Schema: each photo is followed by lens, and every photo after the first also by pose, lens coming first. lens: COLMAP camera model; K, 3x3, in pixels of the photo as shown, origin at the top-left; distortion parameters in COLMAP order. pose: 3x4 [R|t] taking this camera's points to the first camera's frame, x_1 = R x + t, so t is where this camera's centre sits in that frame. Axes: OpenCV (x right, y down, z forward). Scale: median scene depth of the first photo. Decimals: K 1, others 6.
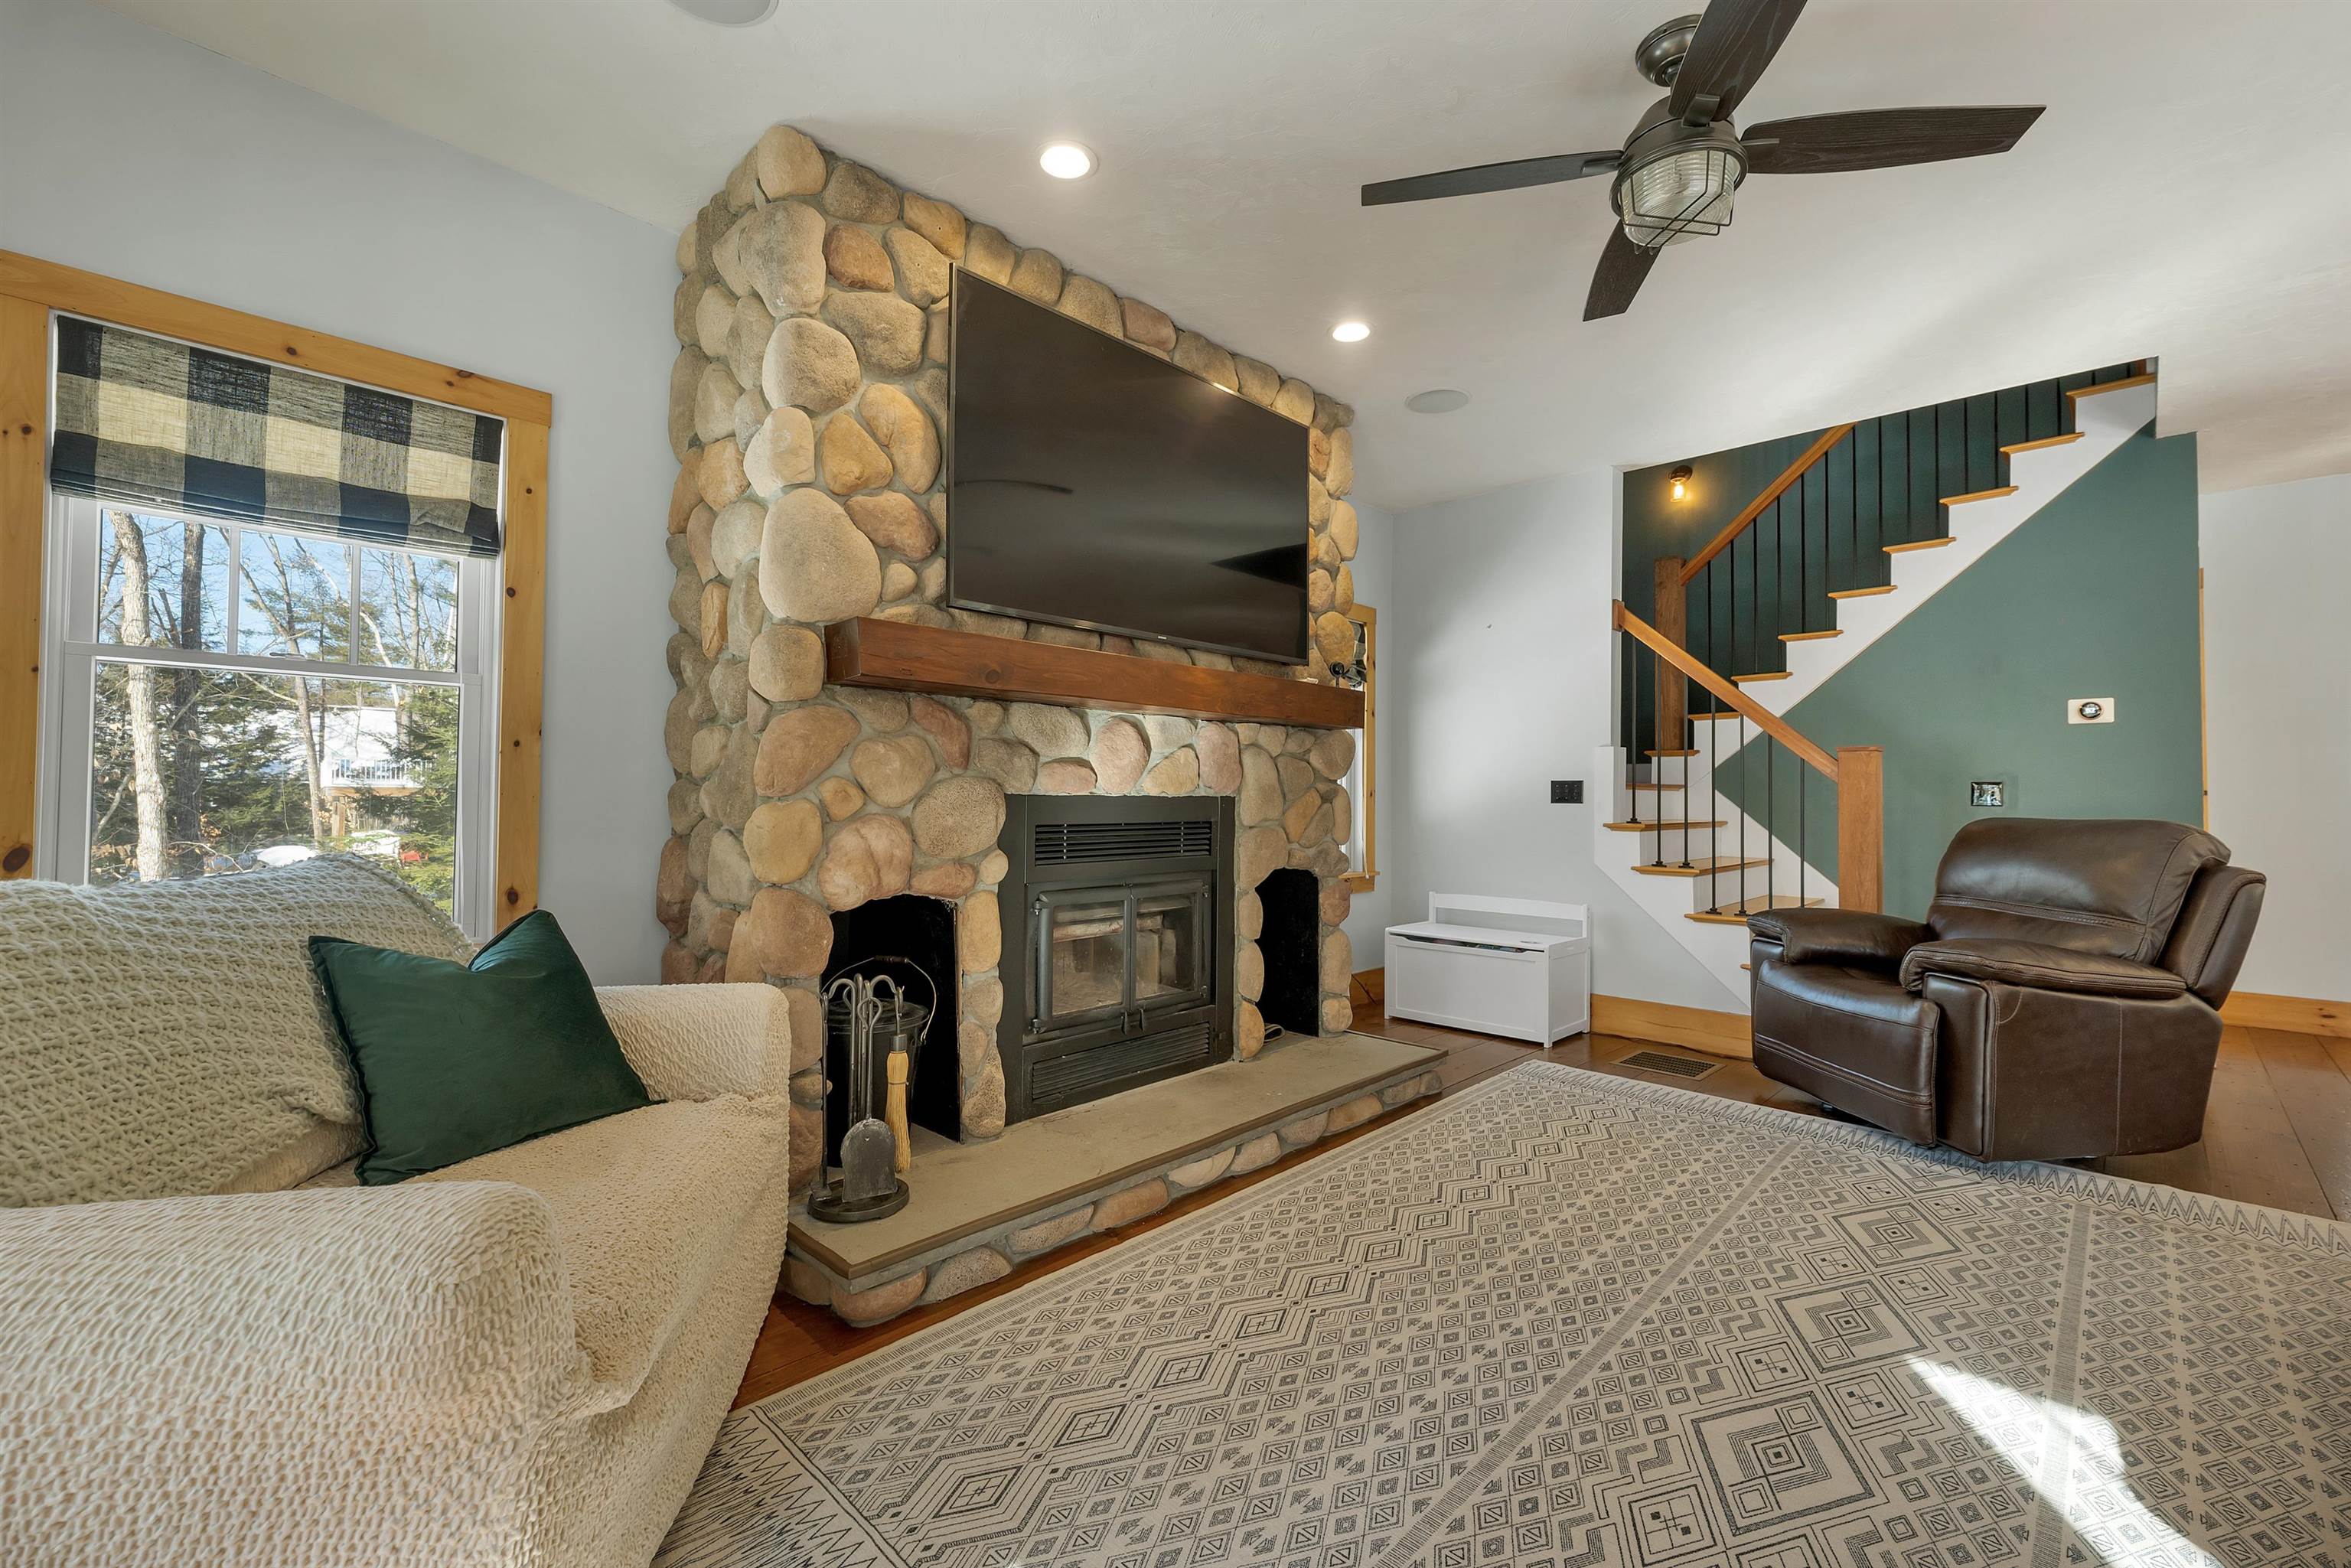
lens RADIAL K [[992.8, 0, 1167.3], [0, 992.8, 777.2], [0, 0, 1]] dist [0.004404, -0.000088]
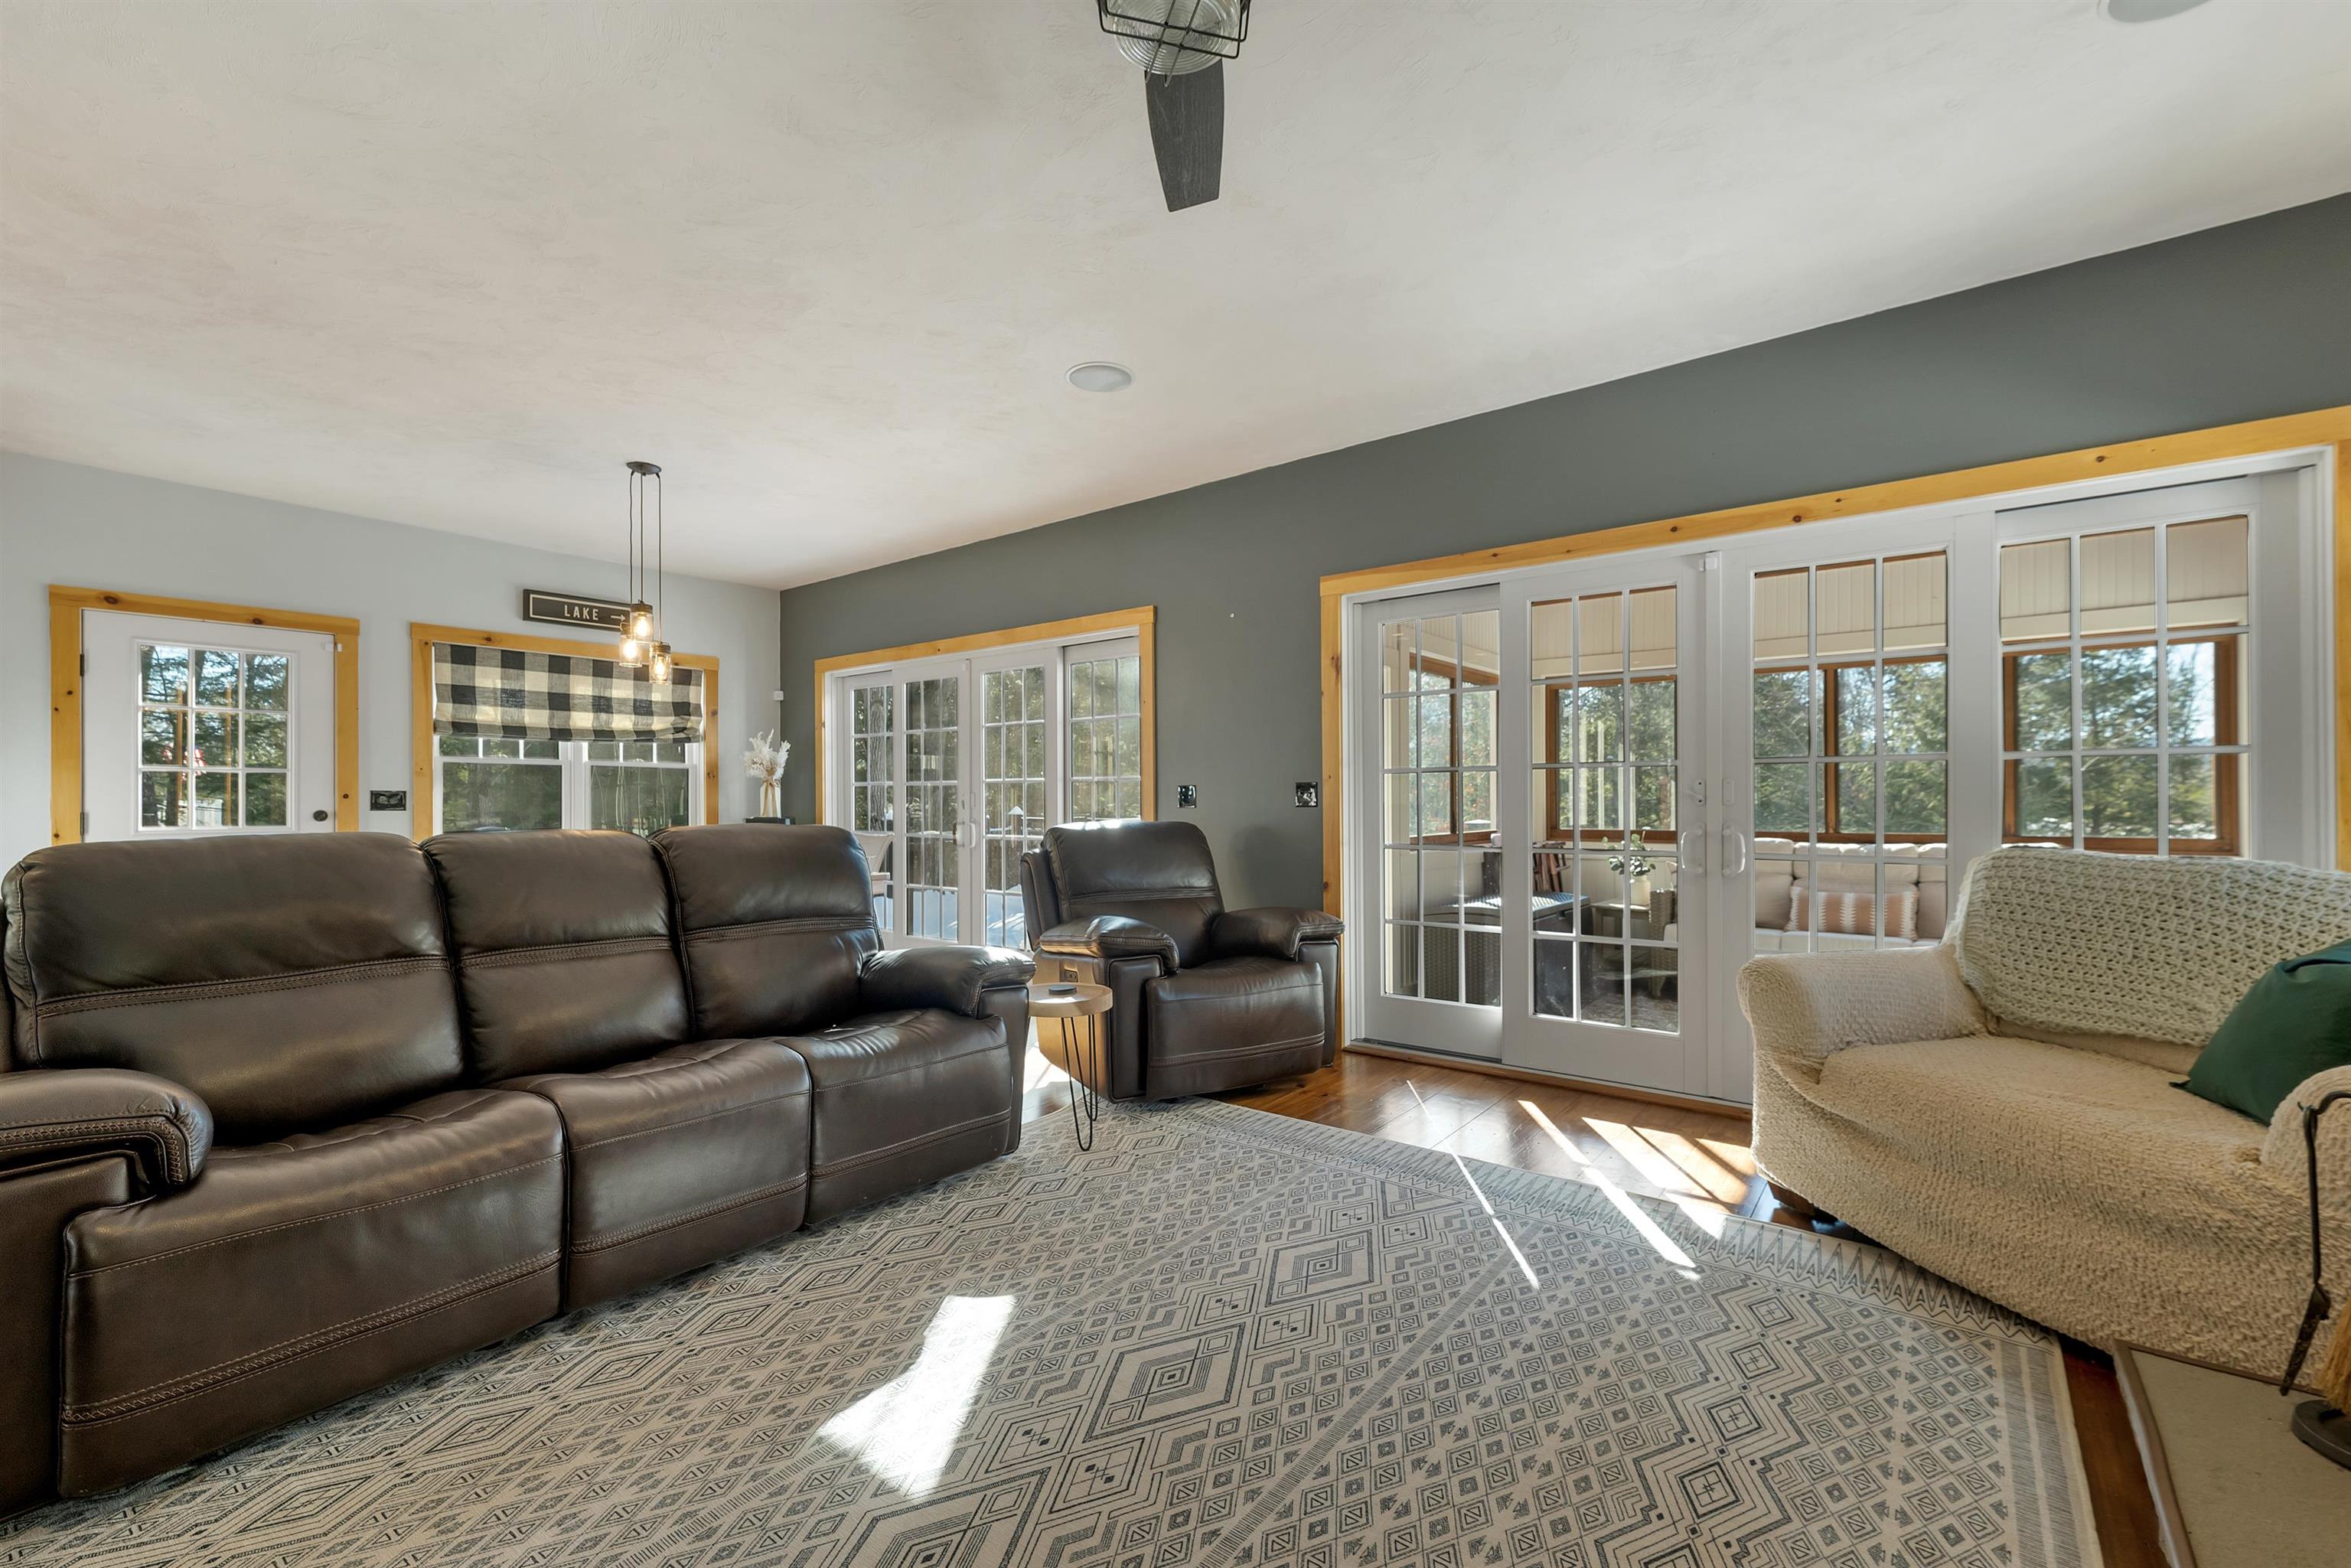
lens RADIAL K [[984.7, 0, 1163.2], [0, 984.7, 797.3], [0, 0, 1]] dist [0.007180, 0.000357]
pose [[-0.995046, -0.003716, -0.099344, 0.496527], [-0.000751, 0.999554, -0.029867, 0.028553], [0.099411, -0.029645, -0.994605, 1.449848]]
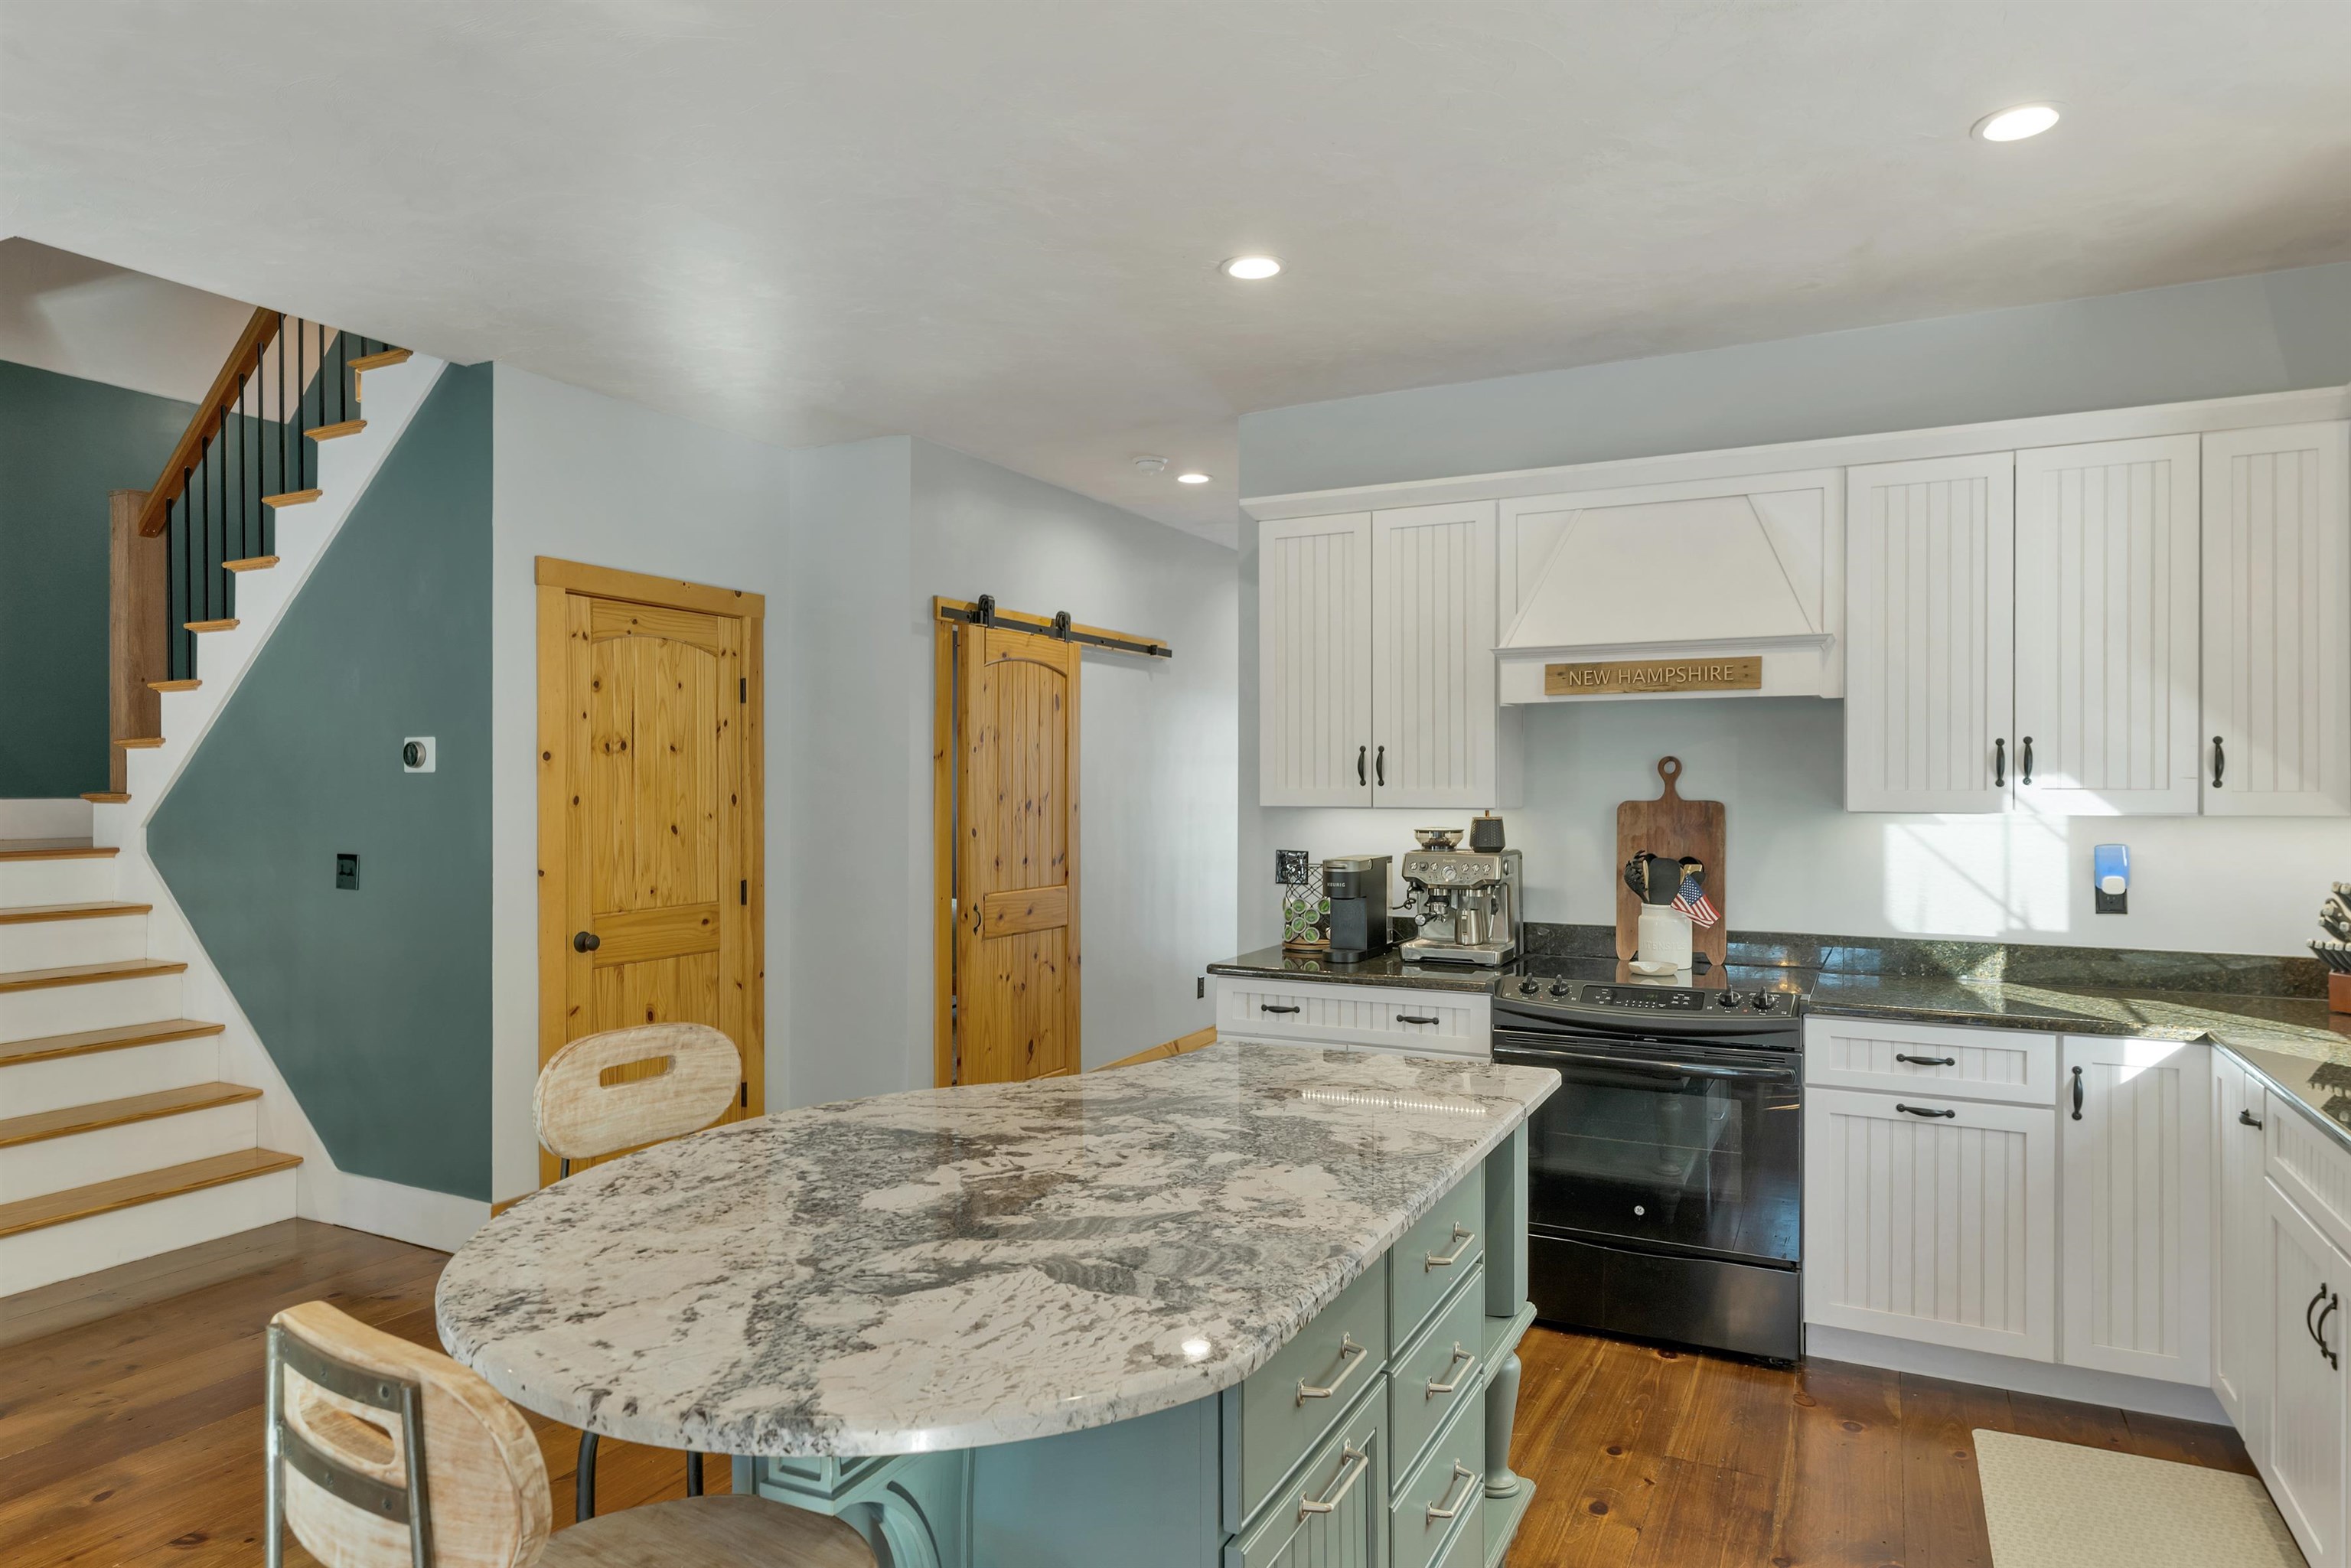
lens RADIAL K [[1365.1, 0, 1192.9], [0, 1365.1, 793.0], [0, 0, 1]] dist [-0.001458, -0.000103]
pose [[0.953434, -0.007118, 0.301519, 2.080993], [-0.001521, 0.999595, 0.028407, -0.122578], [-0.301599, -0.027543, 0.953037, -0.114809]]
